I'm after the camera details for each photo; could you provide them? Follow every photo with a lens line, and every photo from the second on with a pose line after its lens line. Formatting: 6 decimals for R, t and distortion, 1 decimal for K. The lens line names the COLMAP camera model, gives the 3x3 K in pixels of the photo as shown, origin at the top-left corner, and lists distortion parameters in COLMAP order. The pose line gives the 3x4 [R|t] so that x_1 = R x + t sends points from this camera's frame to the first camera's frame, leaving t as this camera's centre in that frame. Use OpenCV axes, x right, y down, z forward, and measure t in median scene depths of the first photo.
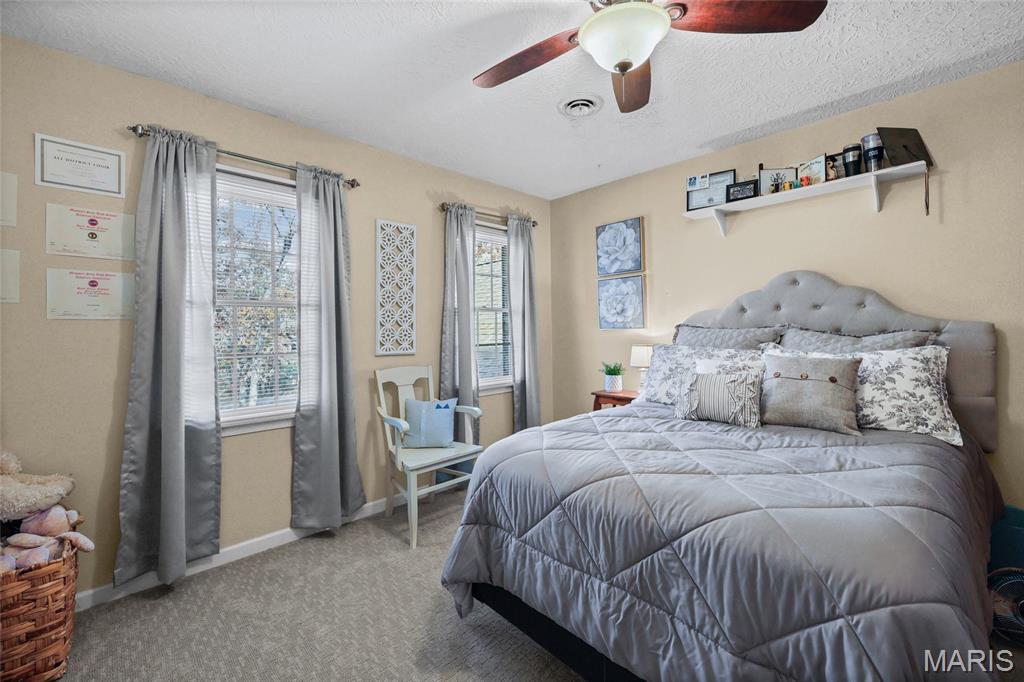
lens RADIAL K [[423.7, 0, 510.7], [0, 423.7, 326.5], [0, 0, 1]] dist [0.000899, -0.000392]
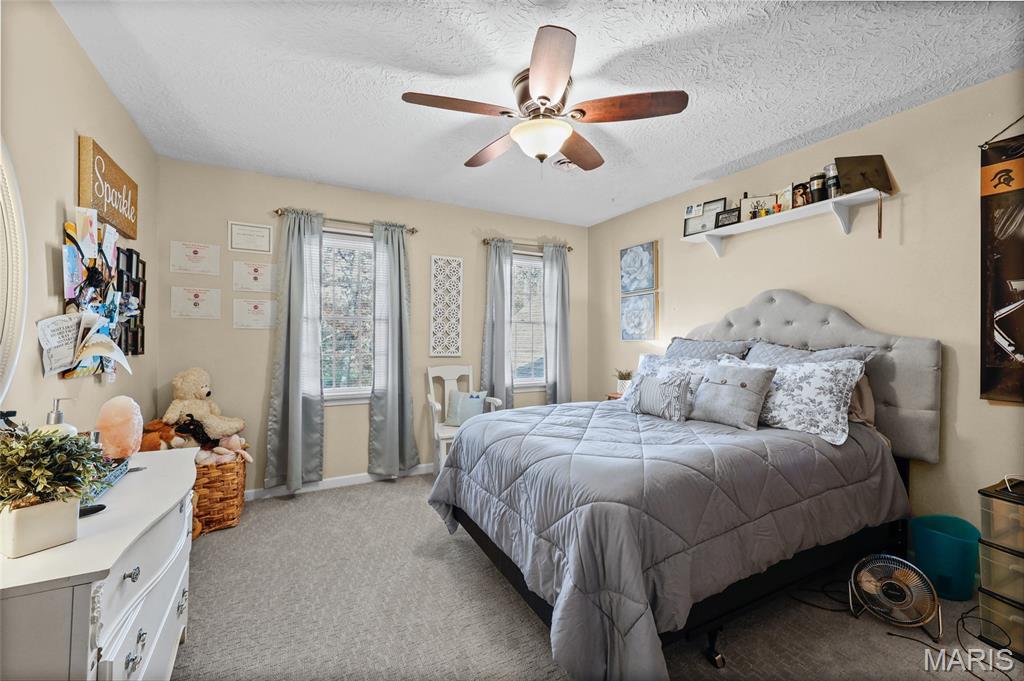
lens RADIAL K [[419.0, 0, 512.0], [0, 419.0, 340.5], [0, 0, 1]] dist [0.003290, 0.000635]
pose [[0.960970, 0.017554, -0.276096, 0.356554], [-0.014127, 0.999797, 0.014397, -0.006876], [0.276292, -0.009935, 0.961022, -0.249321]]
